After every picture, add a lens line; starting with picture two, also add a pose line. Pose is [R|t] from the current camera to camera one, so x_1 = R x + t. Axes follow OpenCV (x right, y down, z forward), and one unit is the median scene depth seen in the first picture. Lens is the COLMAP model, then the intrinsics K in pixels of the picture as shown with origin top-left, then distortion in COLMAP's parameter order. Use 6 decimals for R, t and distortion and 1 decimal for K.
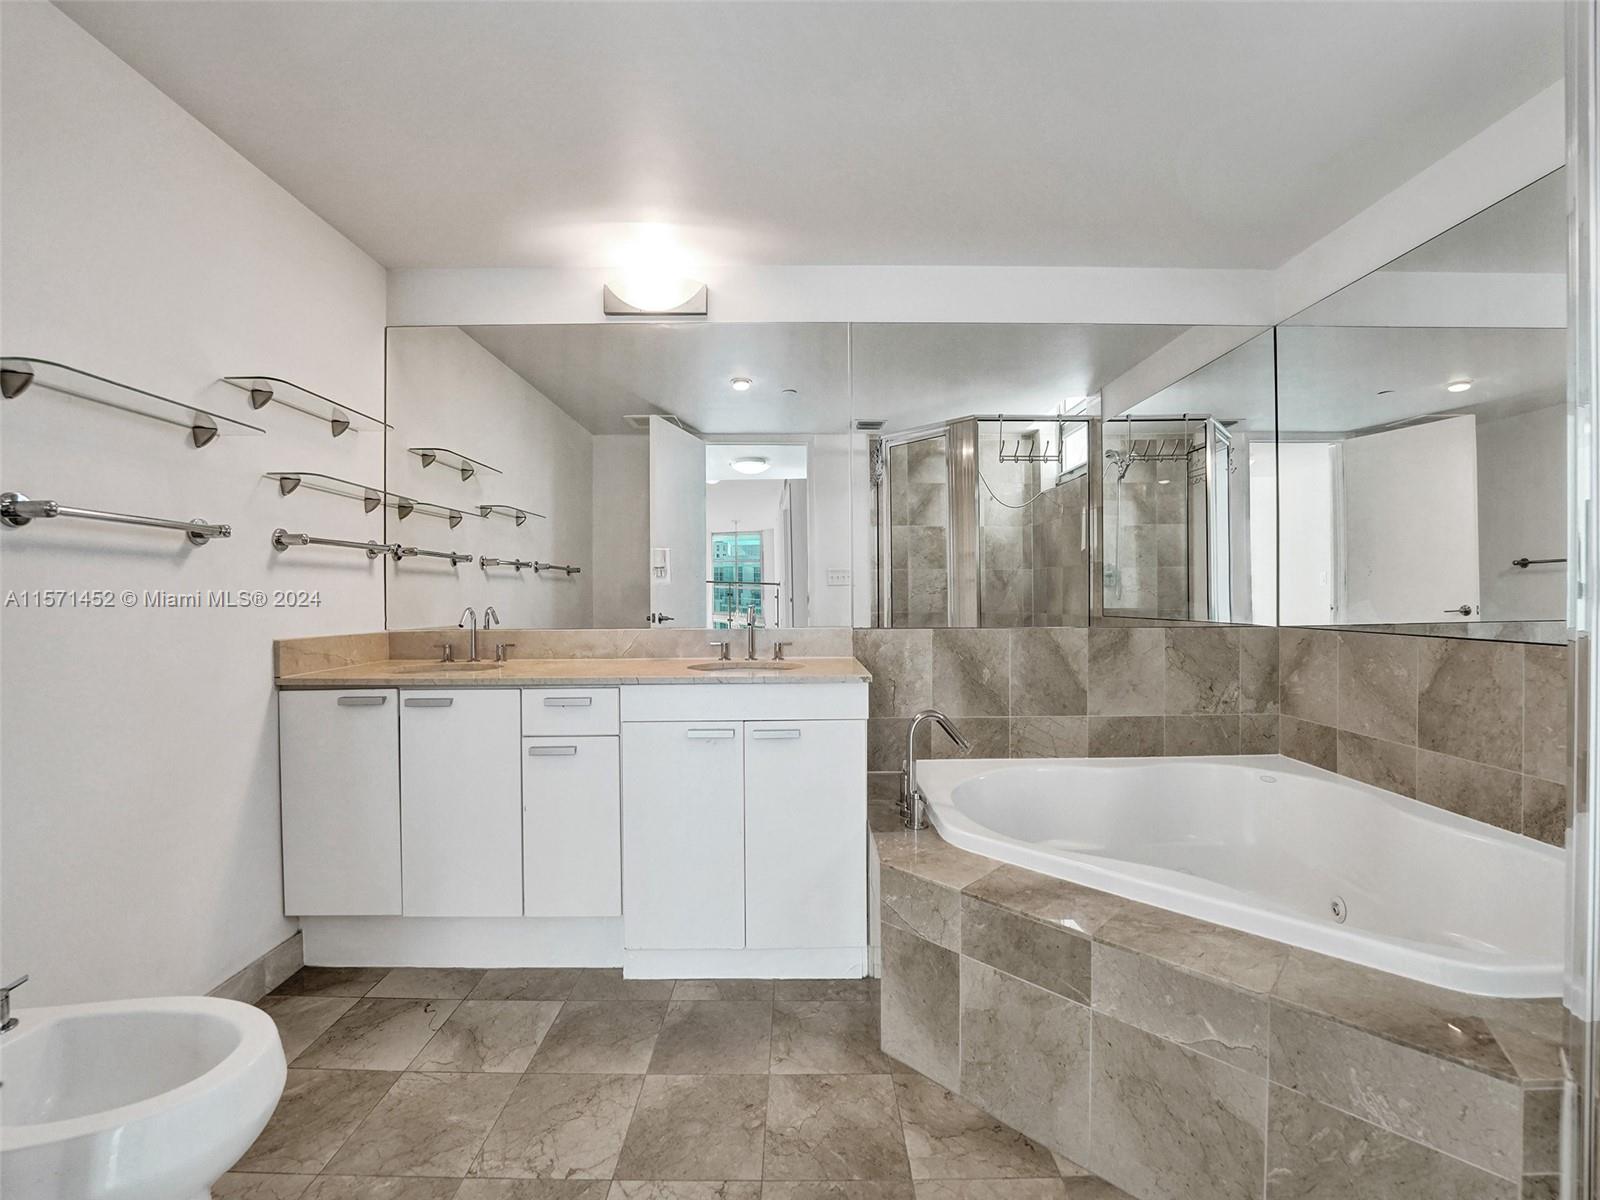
lens RADIAL K [[735.7, 0, 670.8], [0, 735.7, 618.5], [0, 0, 1]] dist [-0.025826, 0.000559]
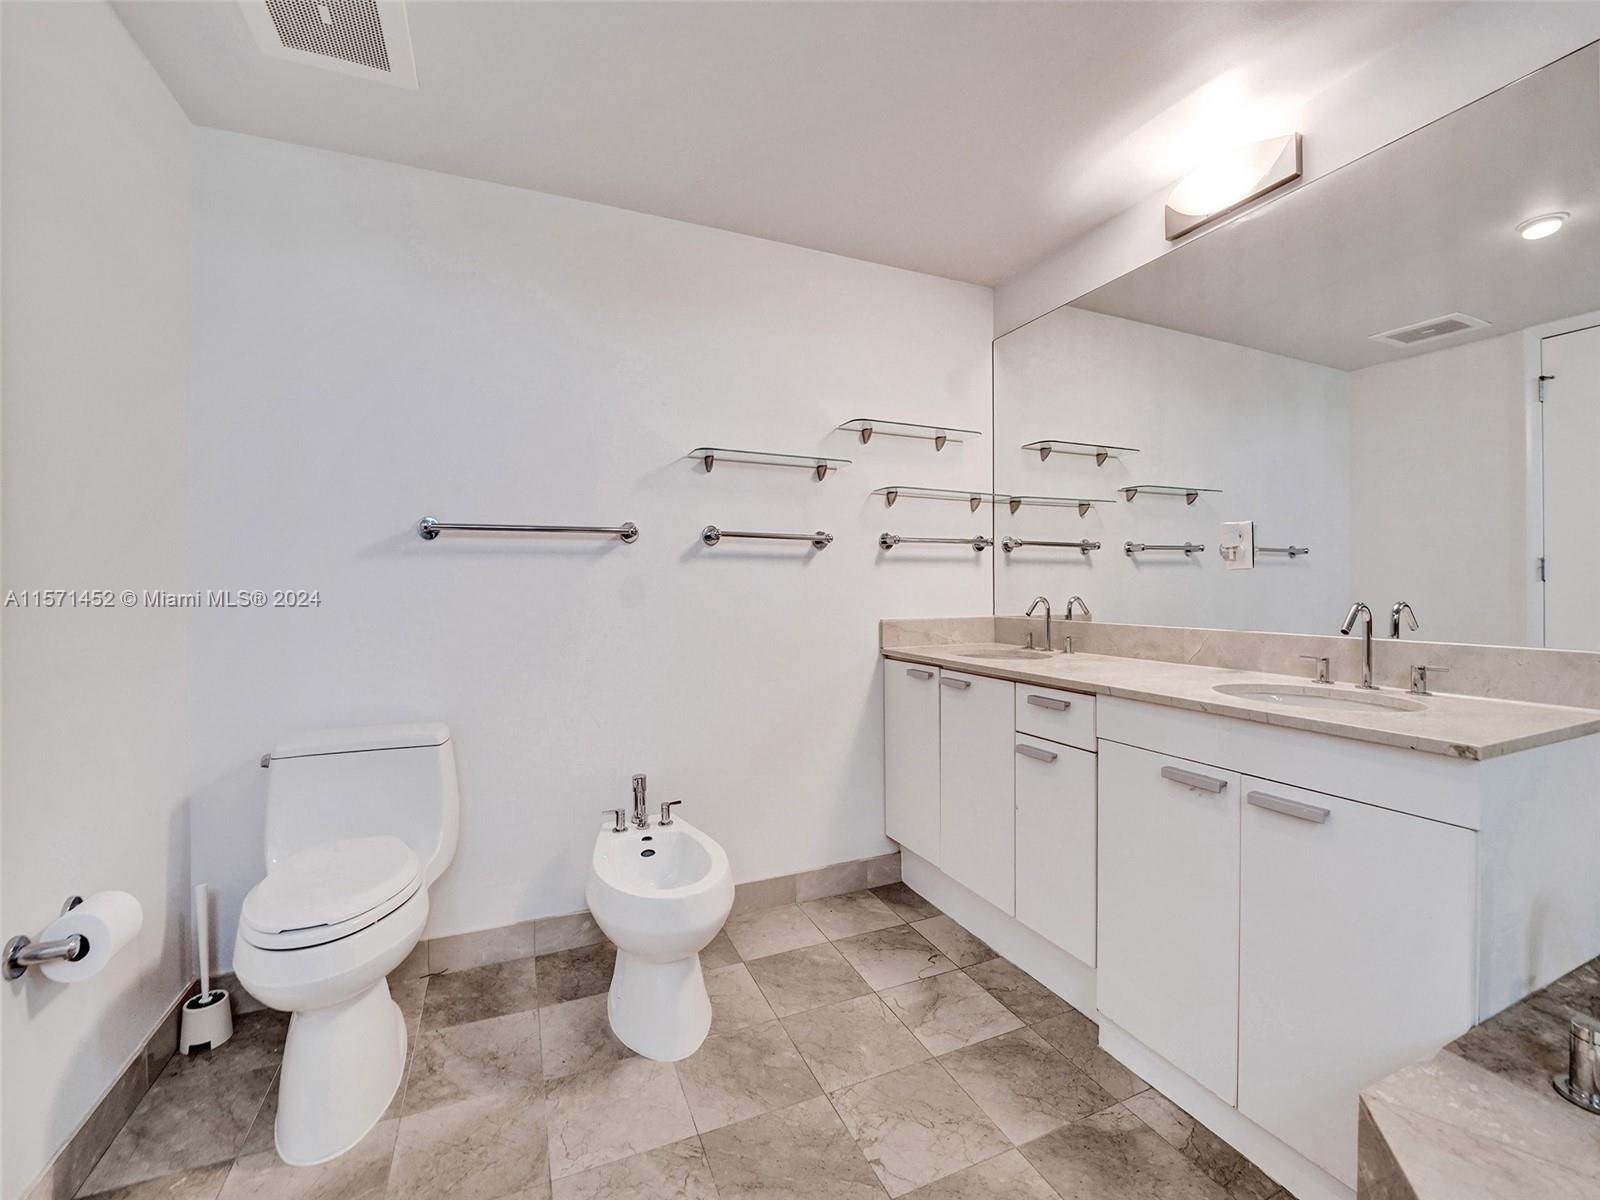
lens RADIAL K [[658.5, 0, 807.9], [0, 658.5, 600.9], [0, 0, 1]] dist [-0.014224, 0.000632]
pose [[0.445474, 0.025525, -0.894931, 0.443219], [-0.025343, 0.999552, 0.015894, -0.018053], [0.894936, 0.015600, 0.445921, 0.363854]]
